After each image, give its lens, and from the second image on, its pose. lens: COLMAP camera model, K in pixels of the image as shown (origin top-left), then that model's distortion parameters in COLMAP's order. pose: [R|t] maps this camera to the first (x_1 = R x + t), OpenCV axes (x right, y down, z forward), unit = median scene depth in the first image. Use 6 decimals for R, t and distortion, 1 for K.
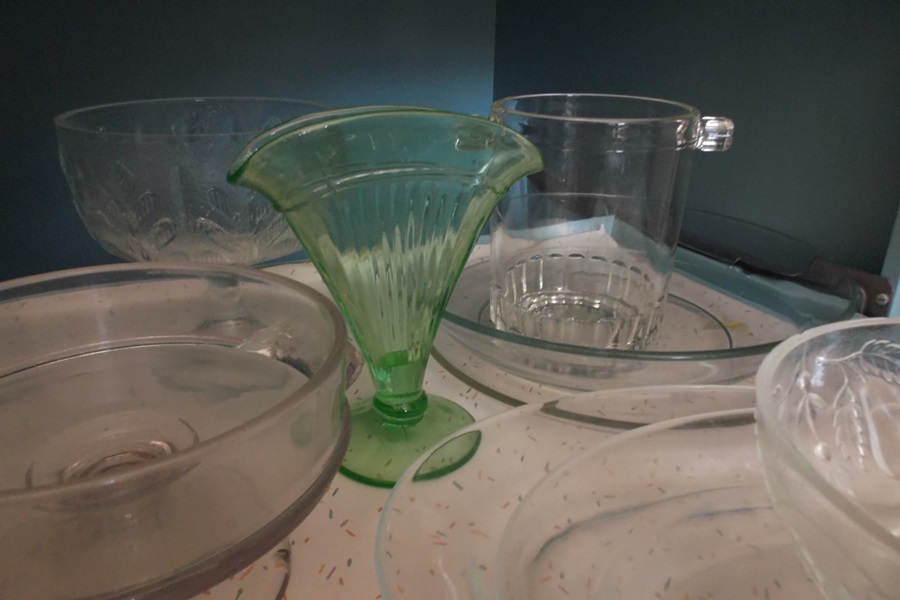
lens RADIAL K [[651.0, 0, 450.0], [0, 651.0, 300.0], [0, 0, 1]] dist [0.141250, 0.000504]
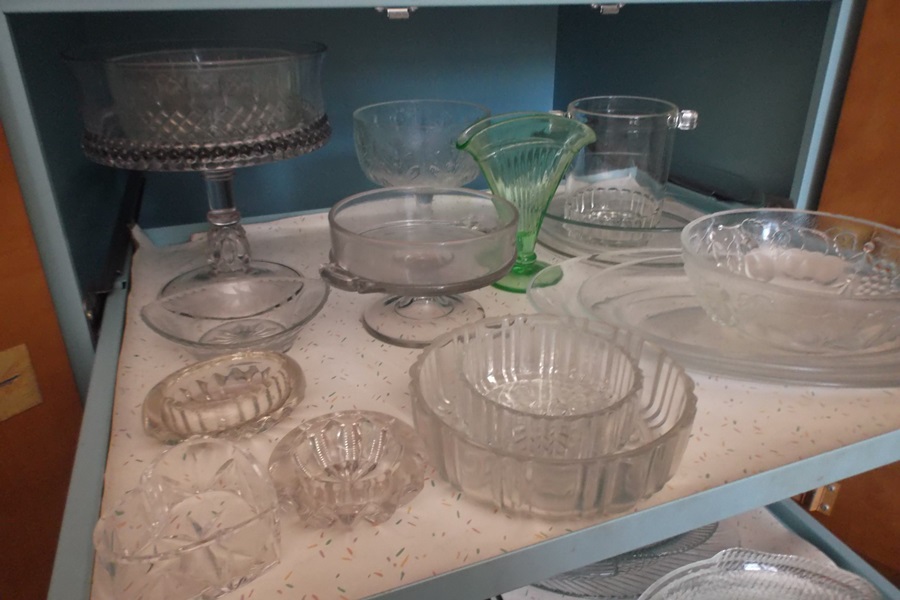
lens RADIAL K [[651.0, 0, 450.0], [0, 651.0, 300.0], [0, 0, 1]] dist [0.141250, 0.000504]
pose [[0.998248, 0.001027, -0.059152, -0.160660], [0.002079, 0.998622, 0.052431, 0.155095], [0.059124, -0.052462, 0.996871, -0.929895]]
